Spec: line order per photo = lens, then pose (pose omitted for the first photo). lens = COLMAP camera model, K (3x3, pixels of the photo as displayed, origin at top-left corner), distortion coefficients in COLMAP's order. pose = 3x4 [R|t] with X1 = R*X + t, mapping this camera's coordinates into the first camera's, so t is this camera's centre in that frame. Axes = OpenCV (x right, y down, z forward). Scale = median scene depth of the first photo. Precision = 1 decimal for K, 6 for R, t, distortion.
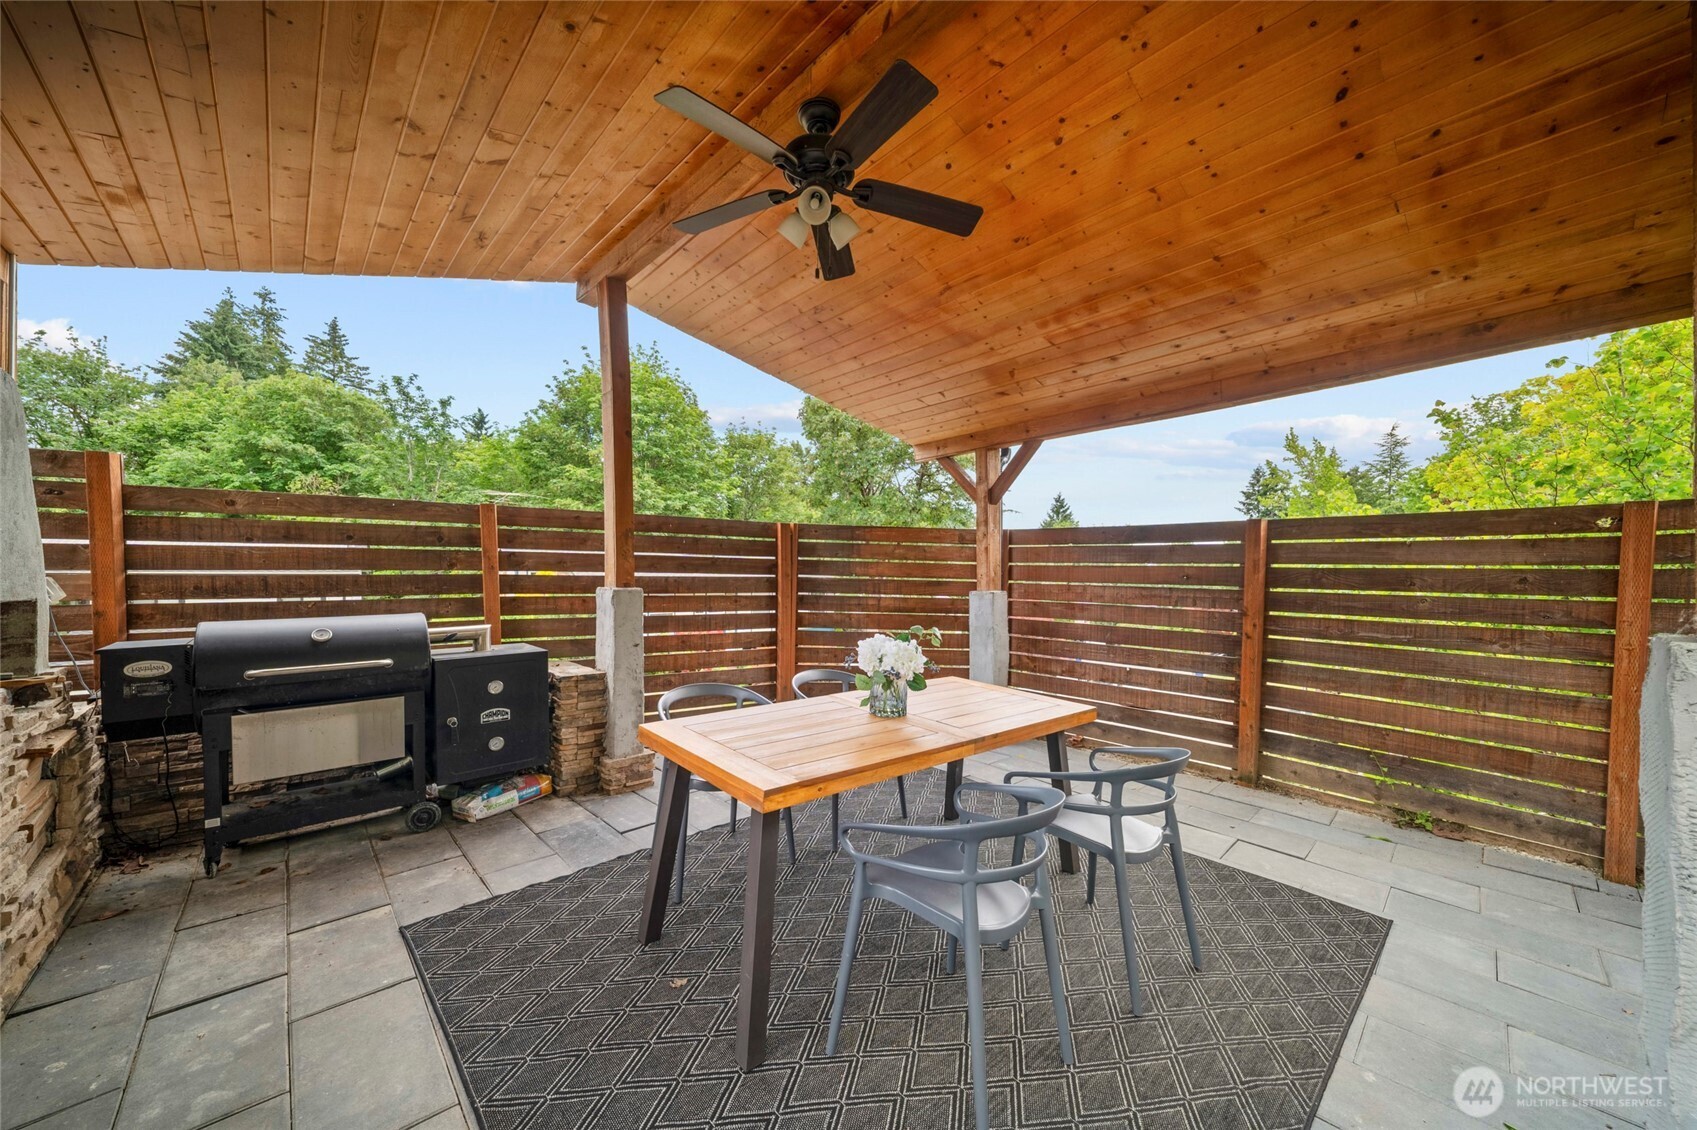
lens RADIAL K [[614.8, 0, 849.3], [0, 614.8, 555.4], [0, 0, 1]] dist [0.011592, -0.007465]
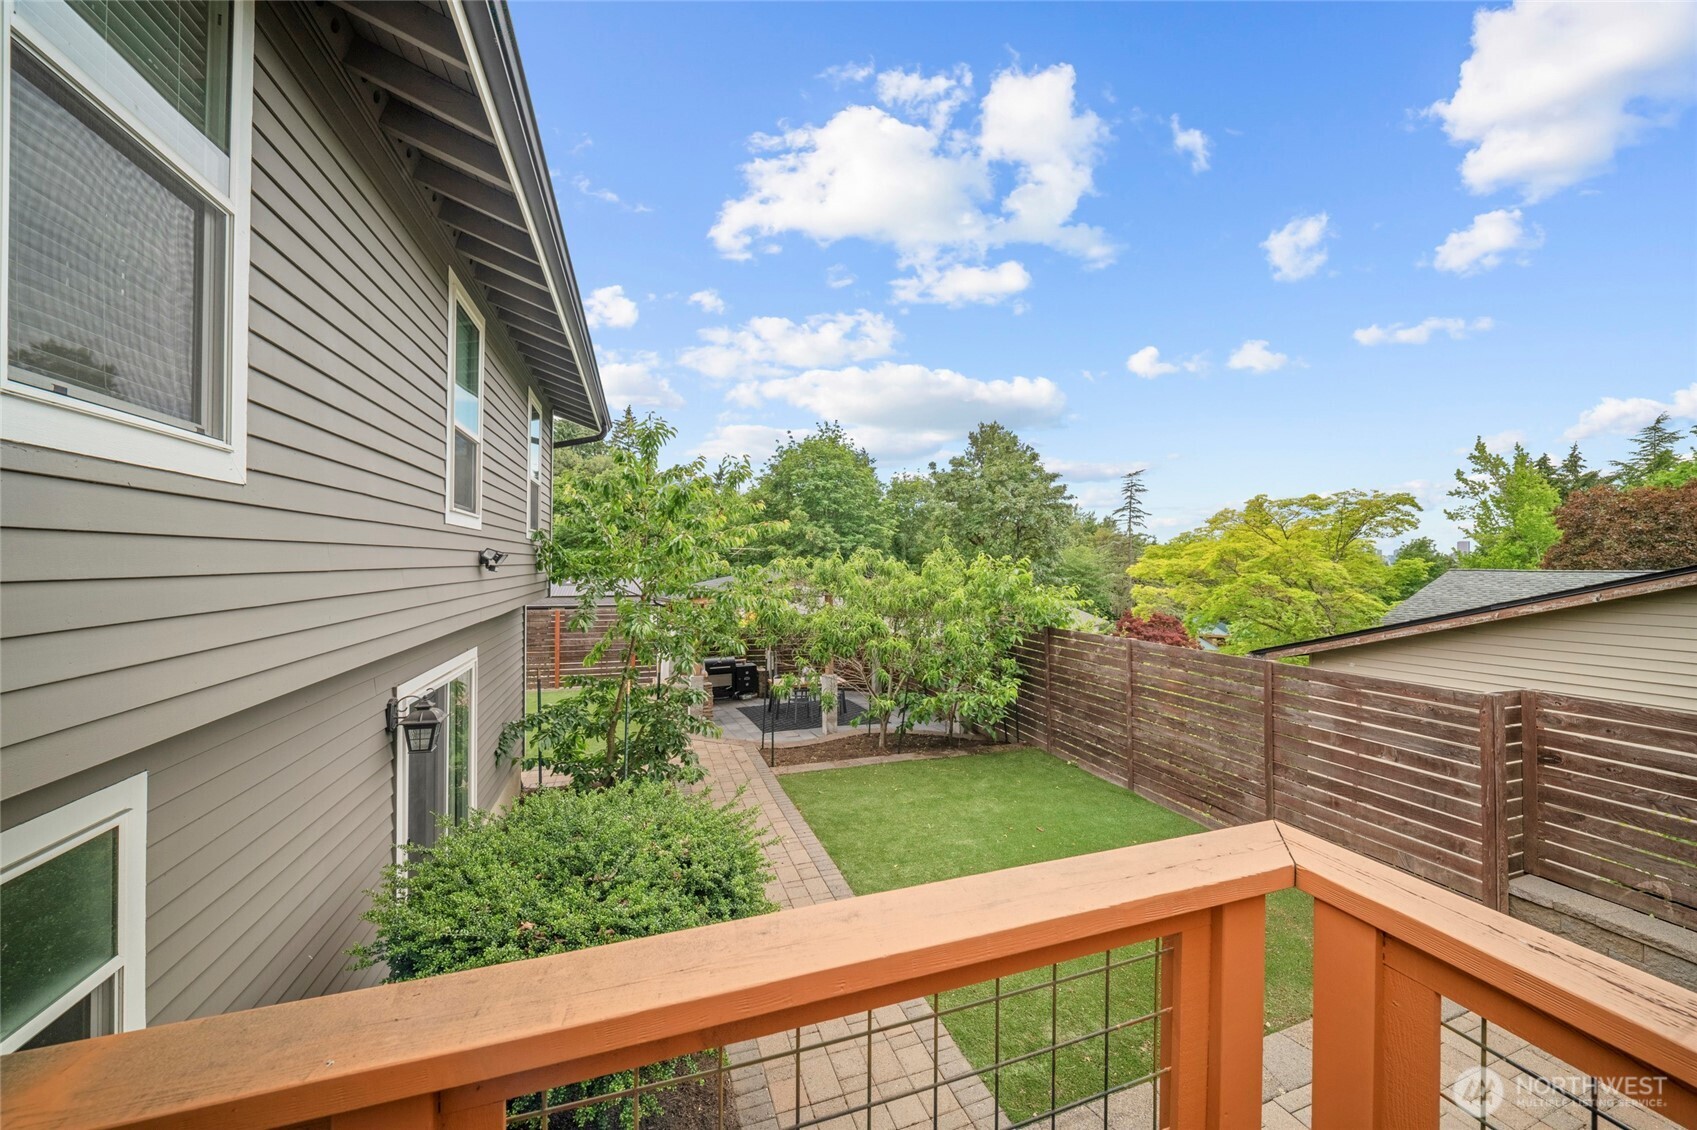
lens RADIAL K [[614.8, 0, 849.3], [0, 614.8, 555.4], [0, 0, 1]] dist [0.011592, -0.007465]
pose [[0.947566, -0.010288, -0.319394, 0.156848], [0.011955, 0.999923, 0.003259, -0.064230], [0.319336, -0.006907, 0.947616, -0.298999]]
